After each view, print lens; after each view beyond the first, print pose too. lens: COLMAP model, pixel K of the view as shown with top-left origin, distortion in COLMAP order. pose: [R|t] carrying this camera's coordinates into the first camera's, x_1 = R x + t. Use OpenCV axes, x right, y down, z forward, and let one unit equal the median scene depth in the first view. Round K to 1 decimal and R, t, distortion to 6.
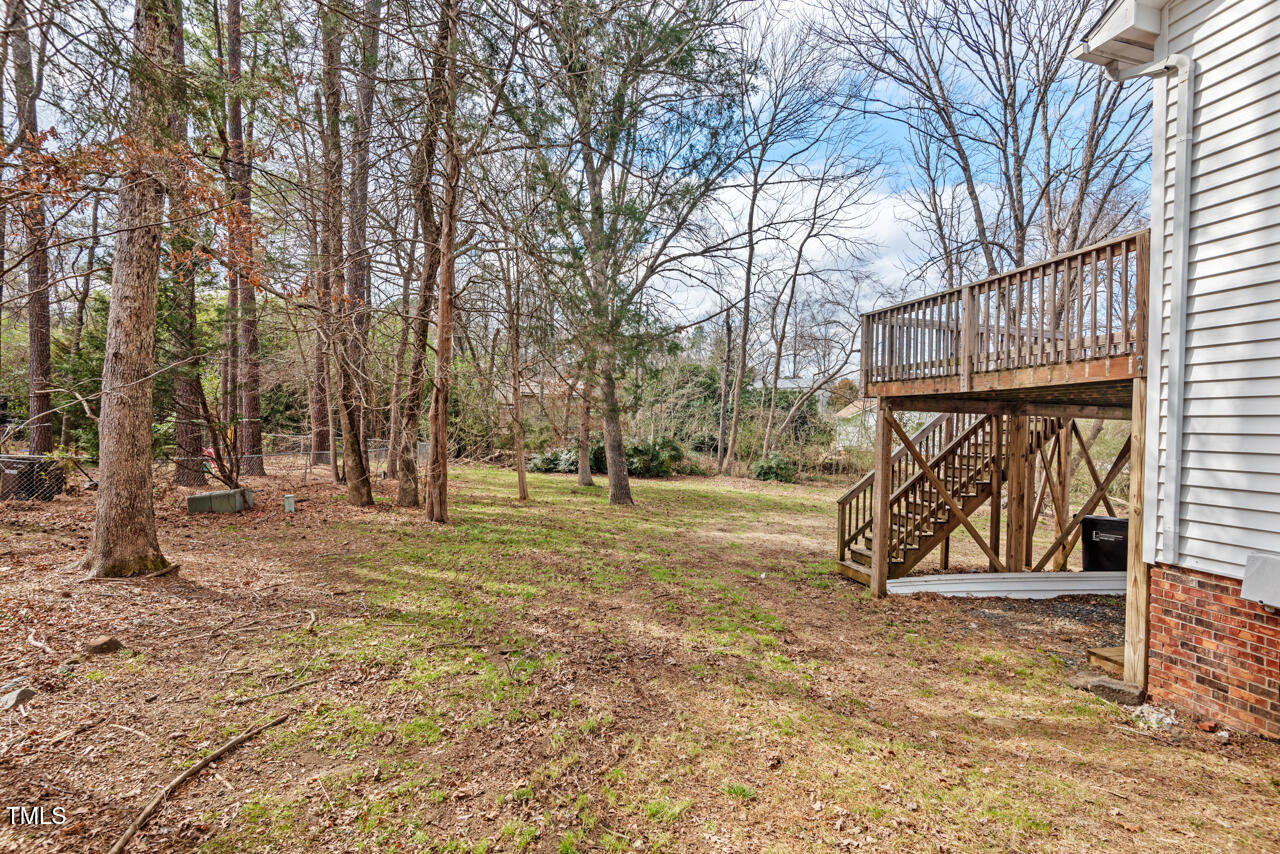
lens RADIAL K [[579.1, 0, 640.5], [0, 579.1, 420.6], [0, 0, 1]] dist [0.017068, -0.001624]
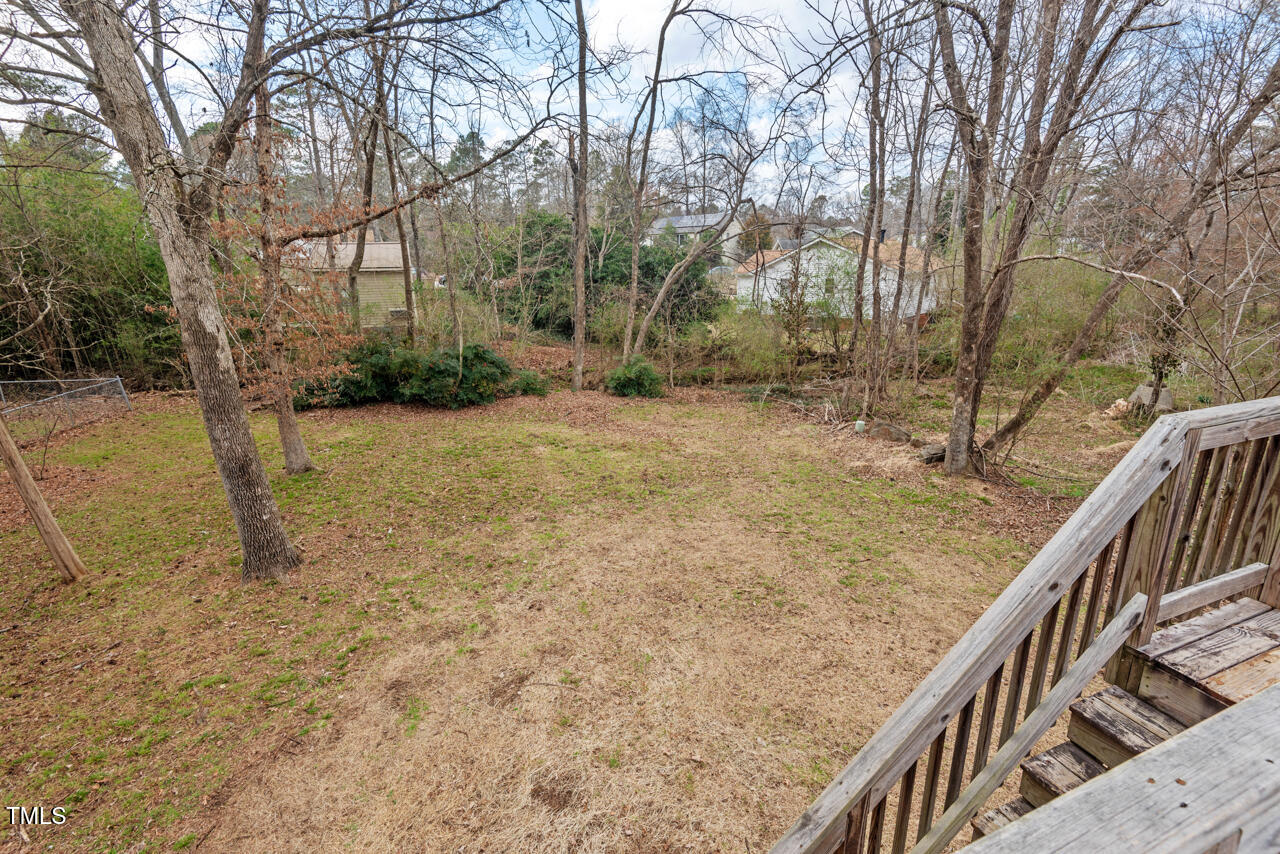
lens RADIAL K [[579.1, 0, 640.5], [0, 579.1, 420.6], [0, 0, 1]] dist [0.017068, -0.001624]
pose [[0.990112, -0.083059, 0.113043, 0.151100], [0.048609, 0.959079, 0.278936, -0.071913], [-0.131585, -0.270683, 0.953633, 0.285145]]
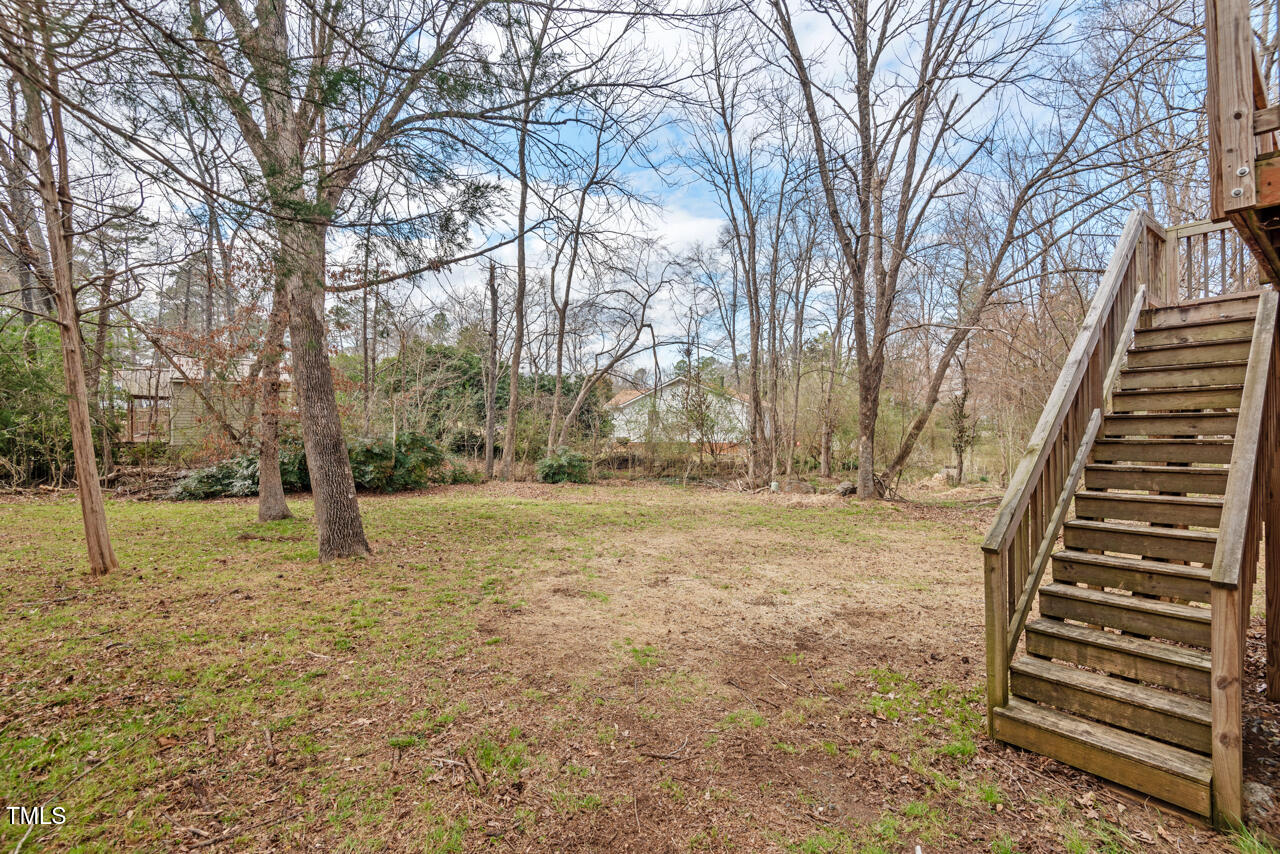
lens RADIAL K [[579.1, 0, 640.5], [0, 579.1, 420.6], [0, 0, 1]] dist [0.017068, -0.001624]
pose [[0.906588, -0.031962, 0.420804, -0.004485], [0.032090, 0.999462, 0.006779, 0.016903], [-0.420794, 0.007358, 0.907126, 0.242963]]
